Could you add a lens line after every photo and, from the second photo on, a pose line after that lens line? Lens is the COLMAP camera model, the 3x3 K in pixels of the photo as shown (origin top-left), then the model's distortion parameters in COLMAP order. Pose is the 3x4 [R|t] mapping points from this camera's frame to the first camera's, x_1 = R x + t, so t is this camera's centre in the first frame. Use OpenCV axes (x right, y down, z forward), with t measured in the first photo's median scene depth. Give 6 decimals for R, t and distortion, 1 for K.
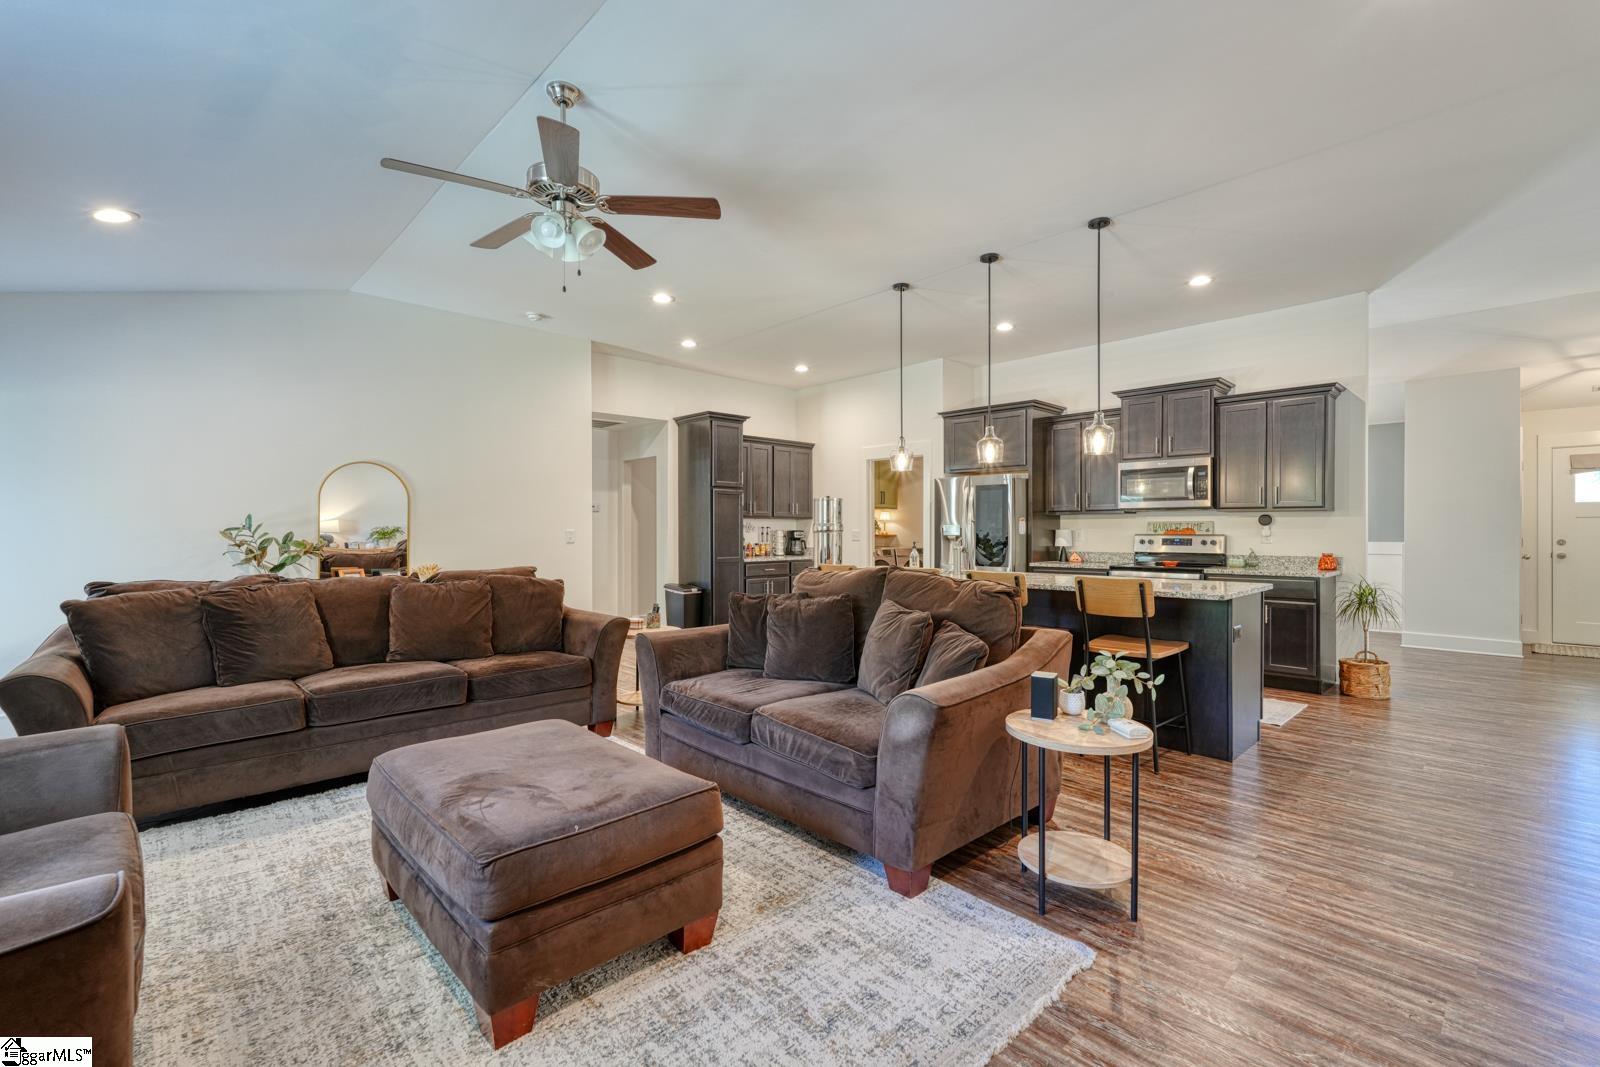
lens RADIAL K [[697.2, 0, 802.0], [0, 697.2, 534.2], [0, 0, 1]] dist [0.002011, 0.000263]
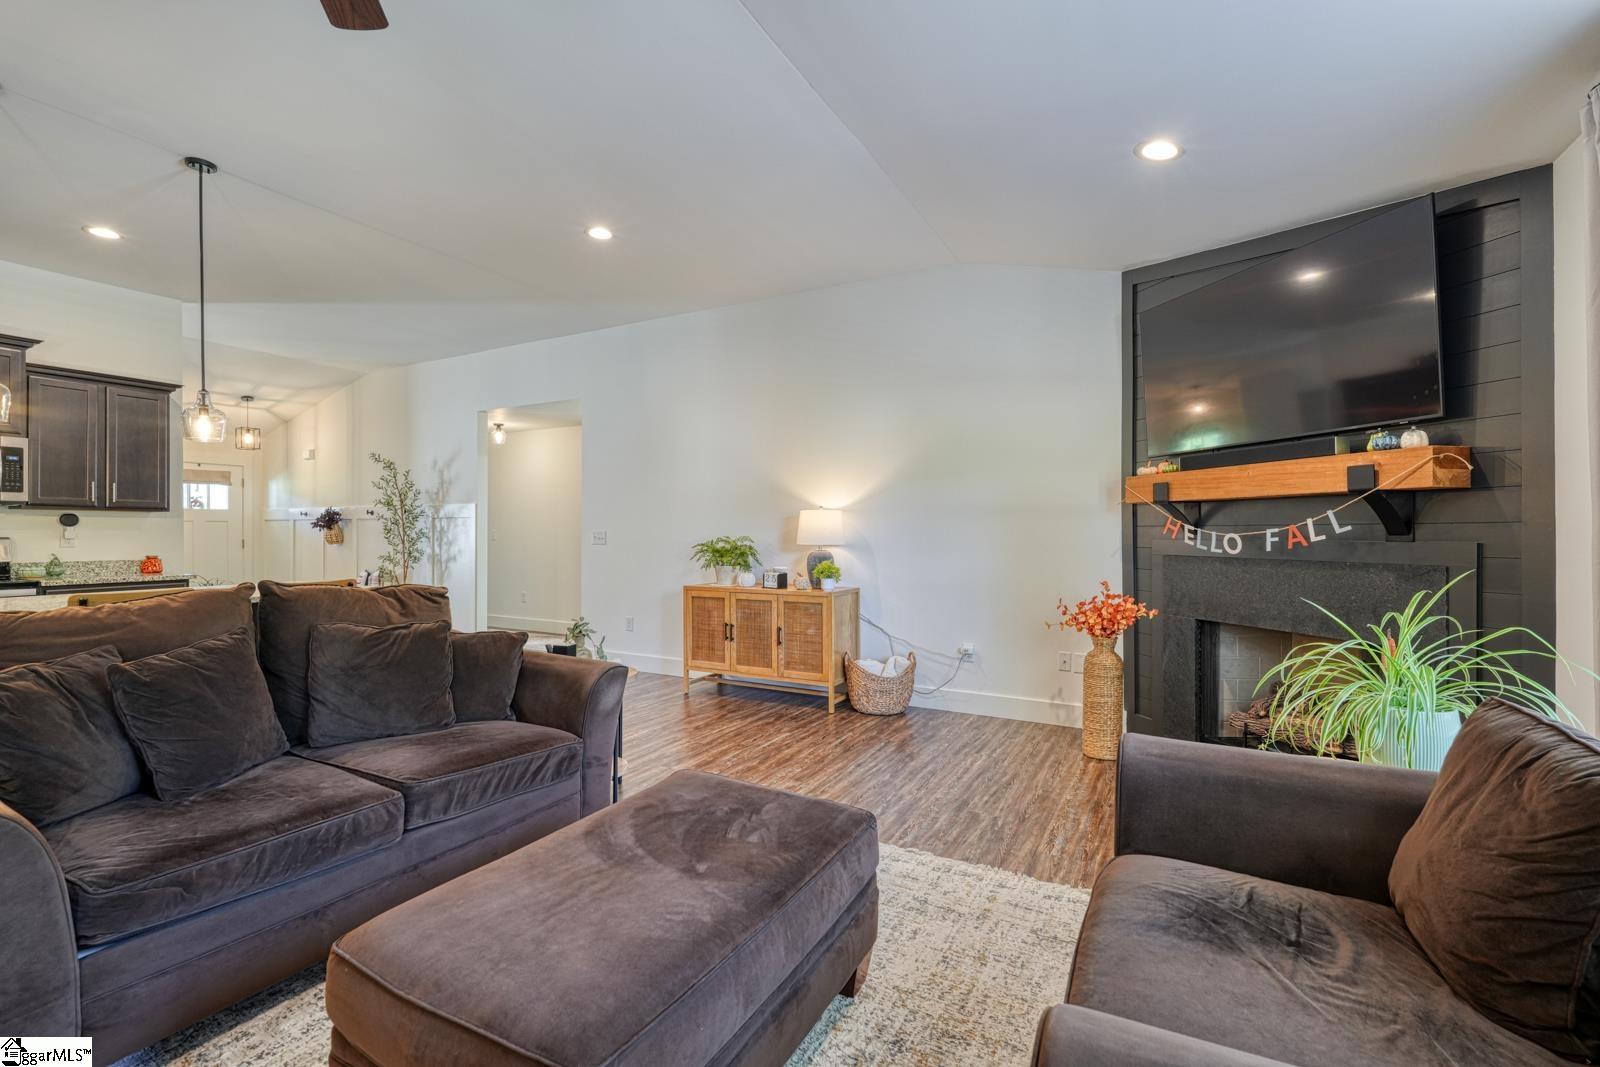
lens RADIAL K [[697.2, 0, 802.0], [0, 697.2, 534.2], [0, 0, 1]] dist [0.002011, 0.000263]
pose [[-0.297175, -0.002546, 0.954820, -0.466939], [0.005990, 0.999972, 0.004530, -0.001601], [-0.954804, 0.007066, -0.297151, 0.444581]]
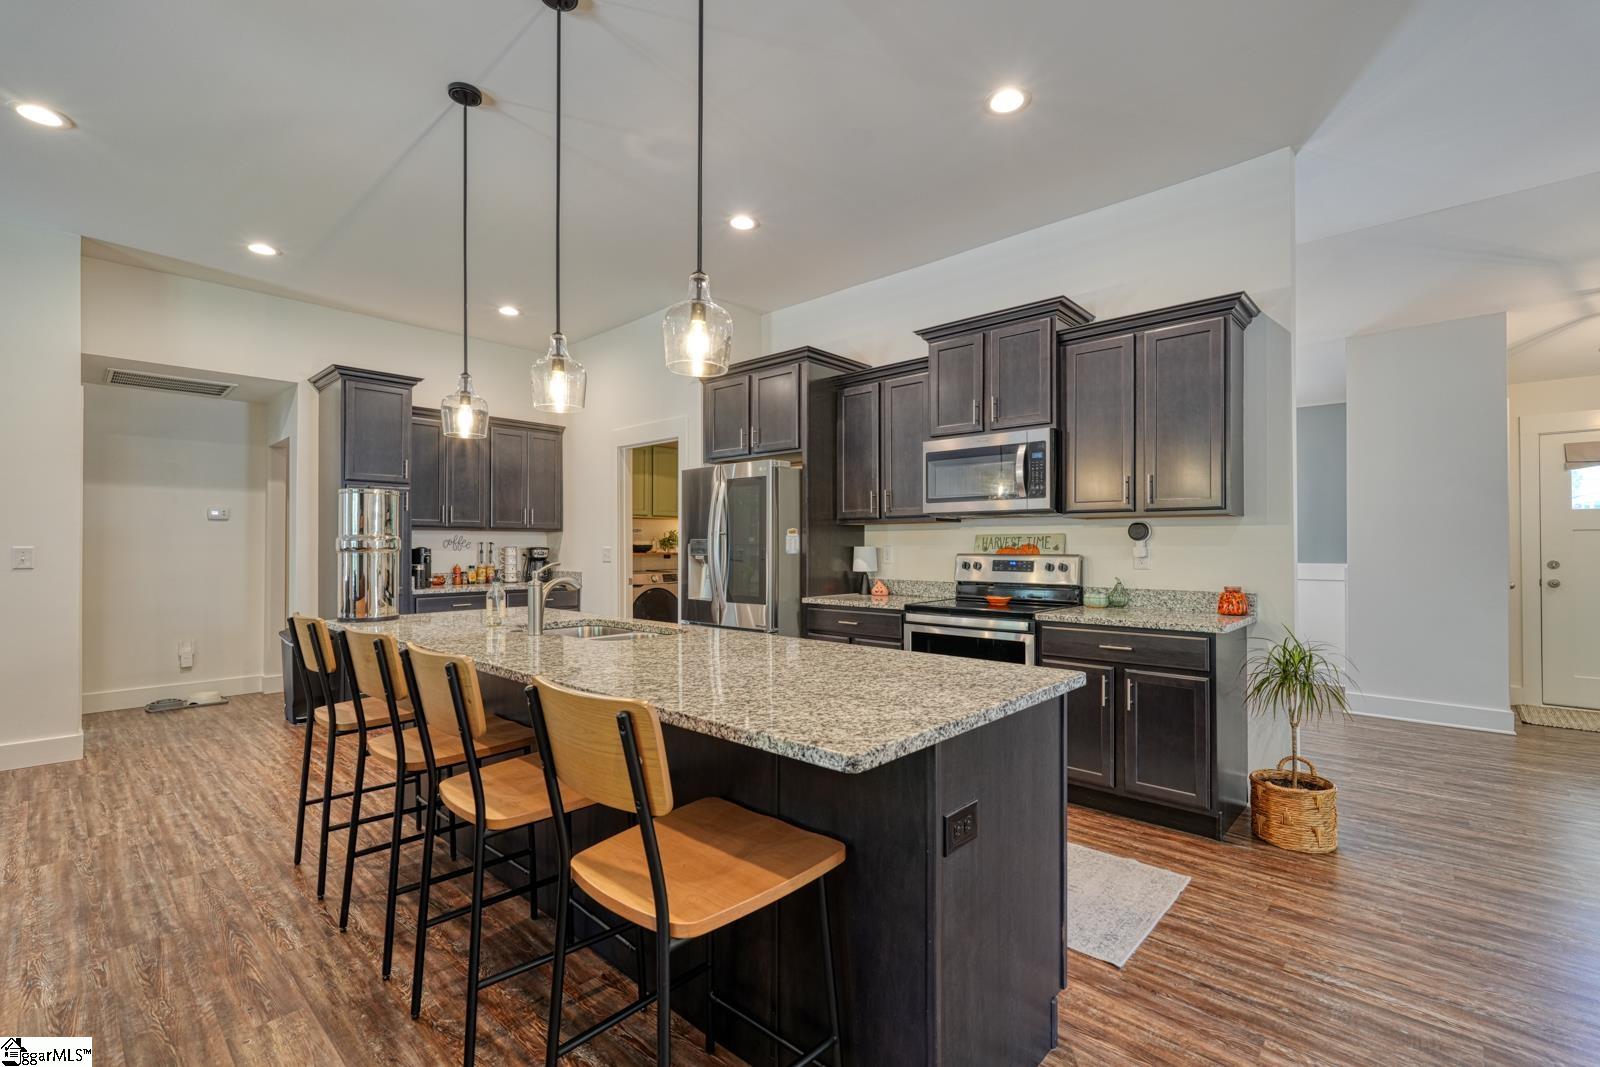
lens RADIAL K [[702.7, 0, 802.2], [0, 702.7, 541.1], [0, 0, 1]] dist [0.001551, -0.000187]
pose [[0.998037, 0.001243, 0.062621, 0.366710], [-0.000424, 0.999914, -0.013094, -0.003957], [-0.062631, 0.013041, 0.997952, 0.446096]]
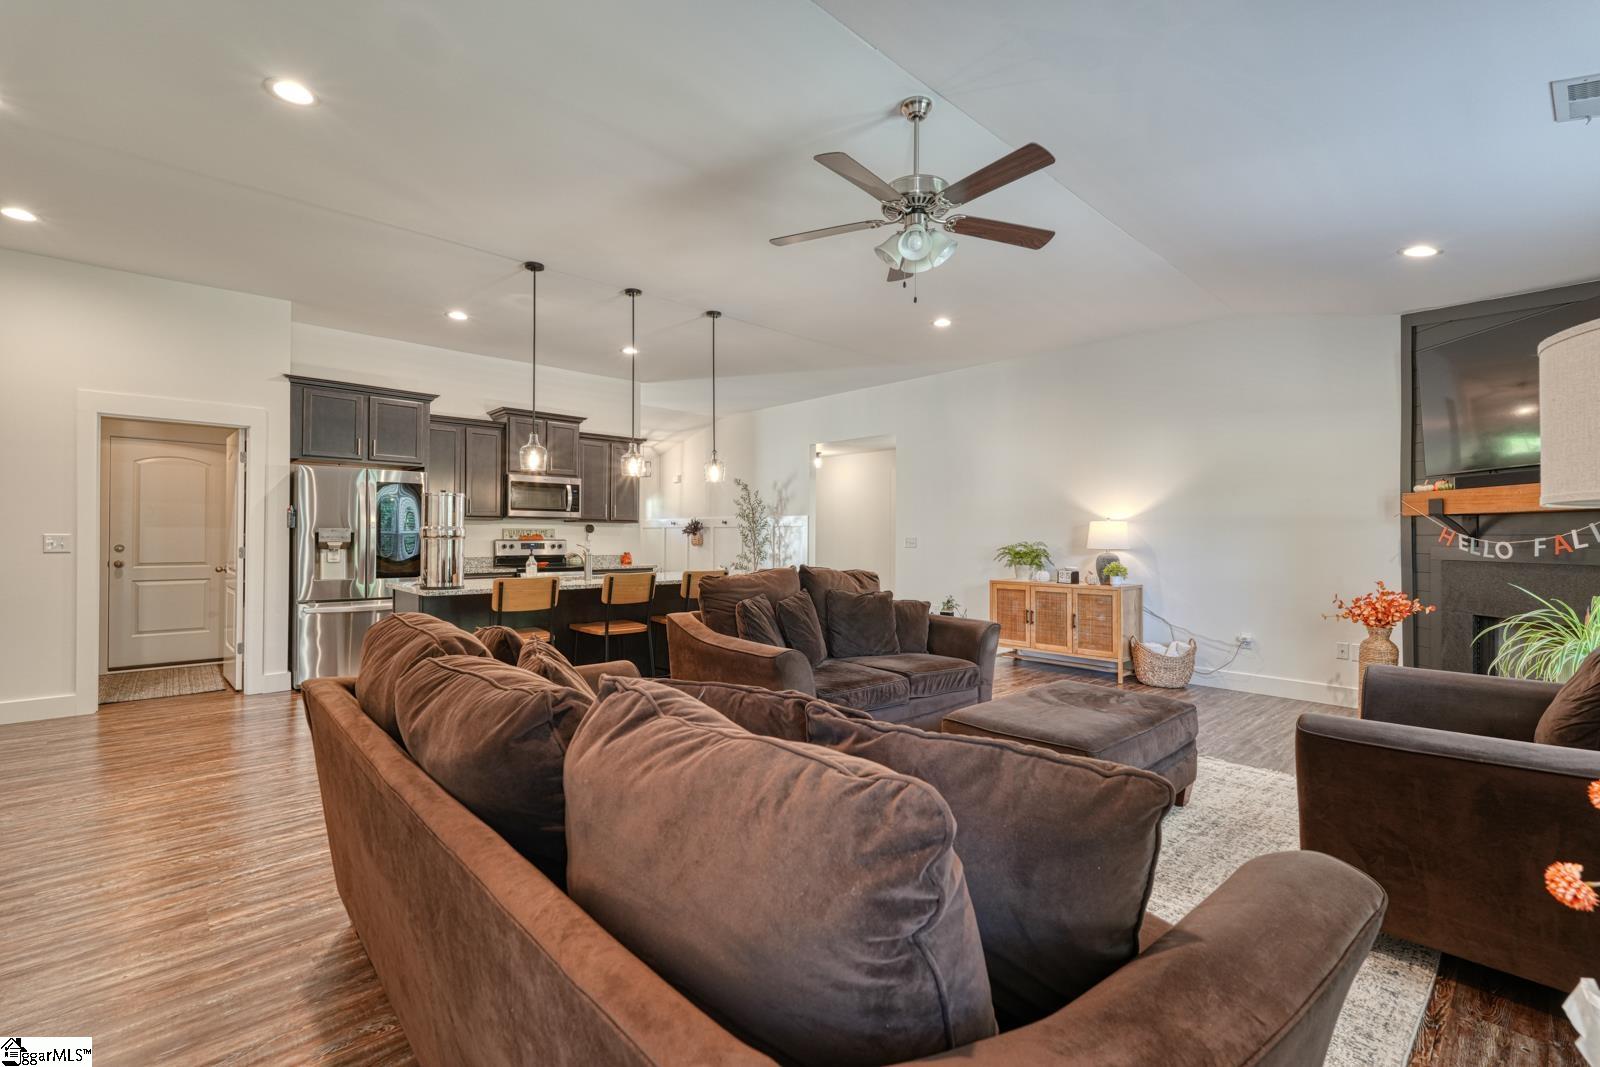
lens RADIAL K [[697.2, 0, 802.0], [0, 697.2, 534.2], [0, 0, 1]] dist [0.002011, 0.000263]
pose [[0.015452, 0.005106, 0.999868, -0.750903], [0.001575, 0.999986, -0.005131, -0.002604], [-0.999879, 0.001655, 0.015444, 0.636412]]
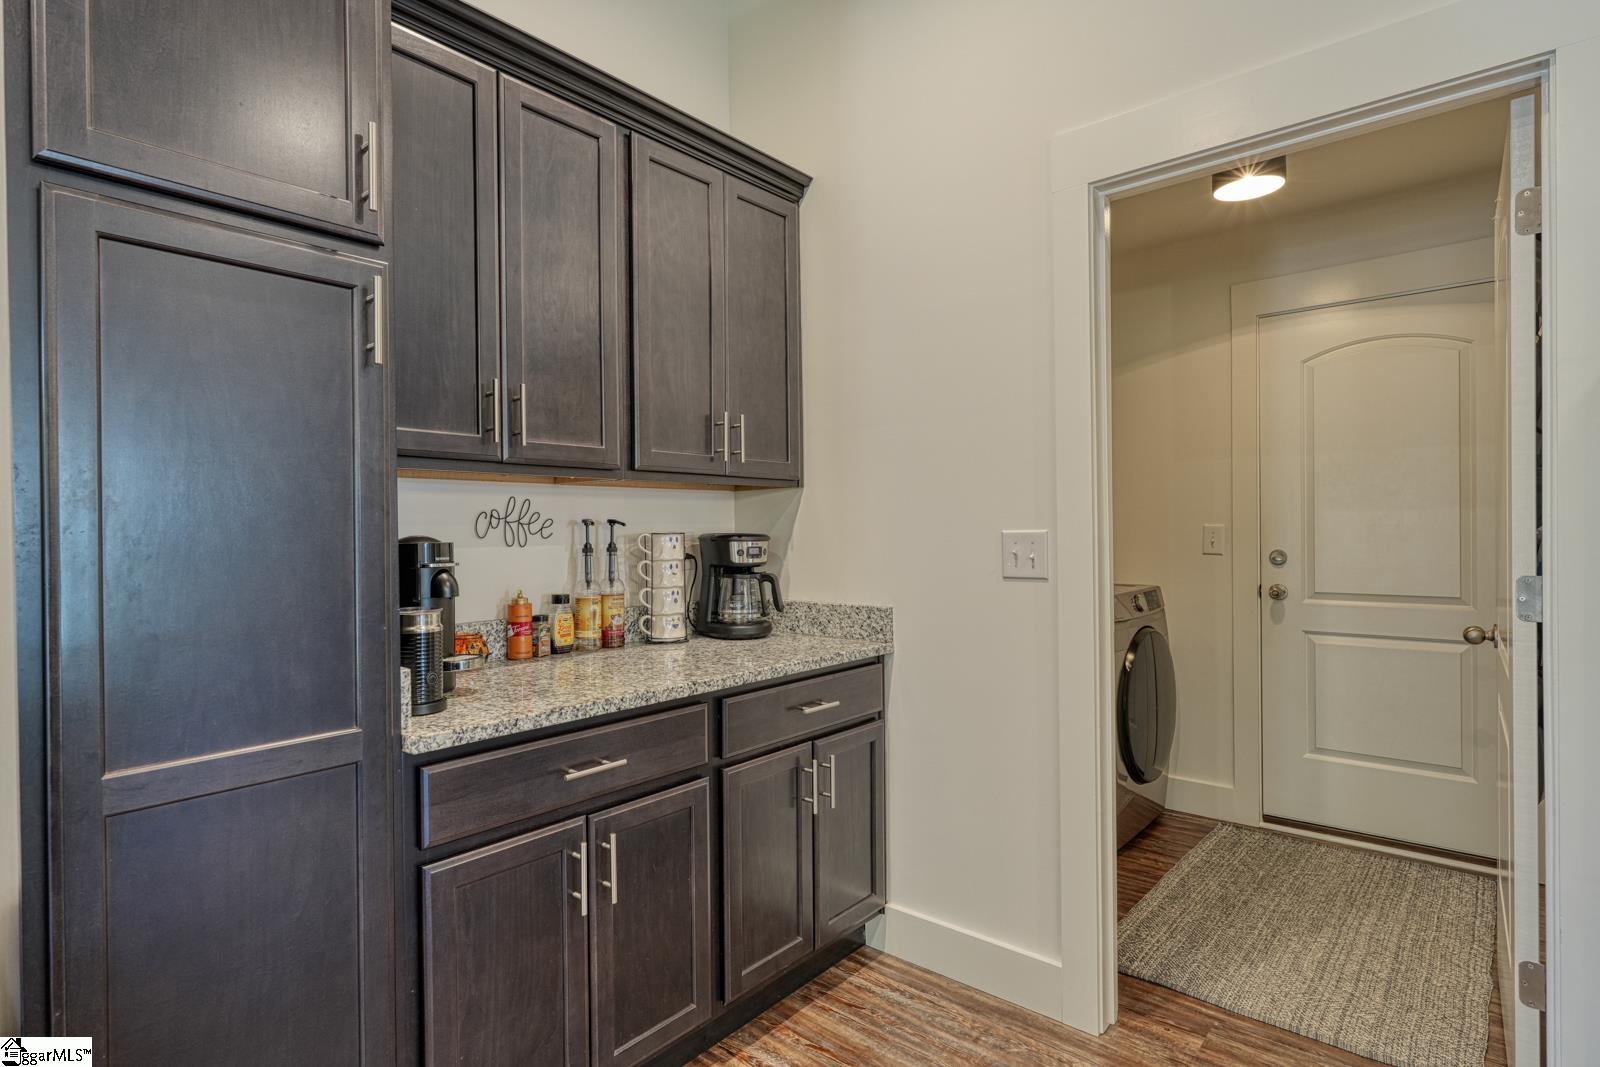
lens RADIAL K [[815.2, 0, 800.0], [0, 815.2, 533.5], [0, 0, 1]] dist [0.001618, 0.000159]
pose [[0.994392, -0.008991, 0.105370, -0.027855], [0.009317, 0.999953, -0.002599, -0.007663], [-0.105342, 0.003566, 0.994430, 1.212014]]
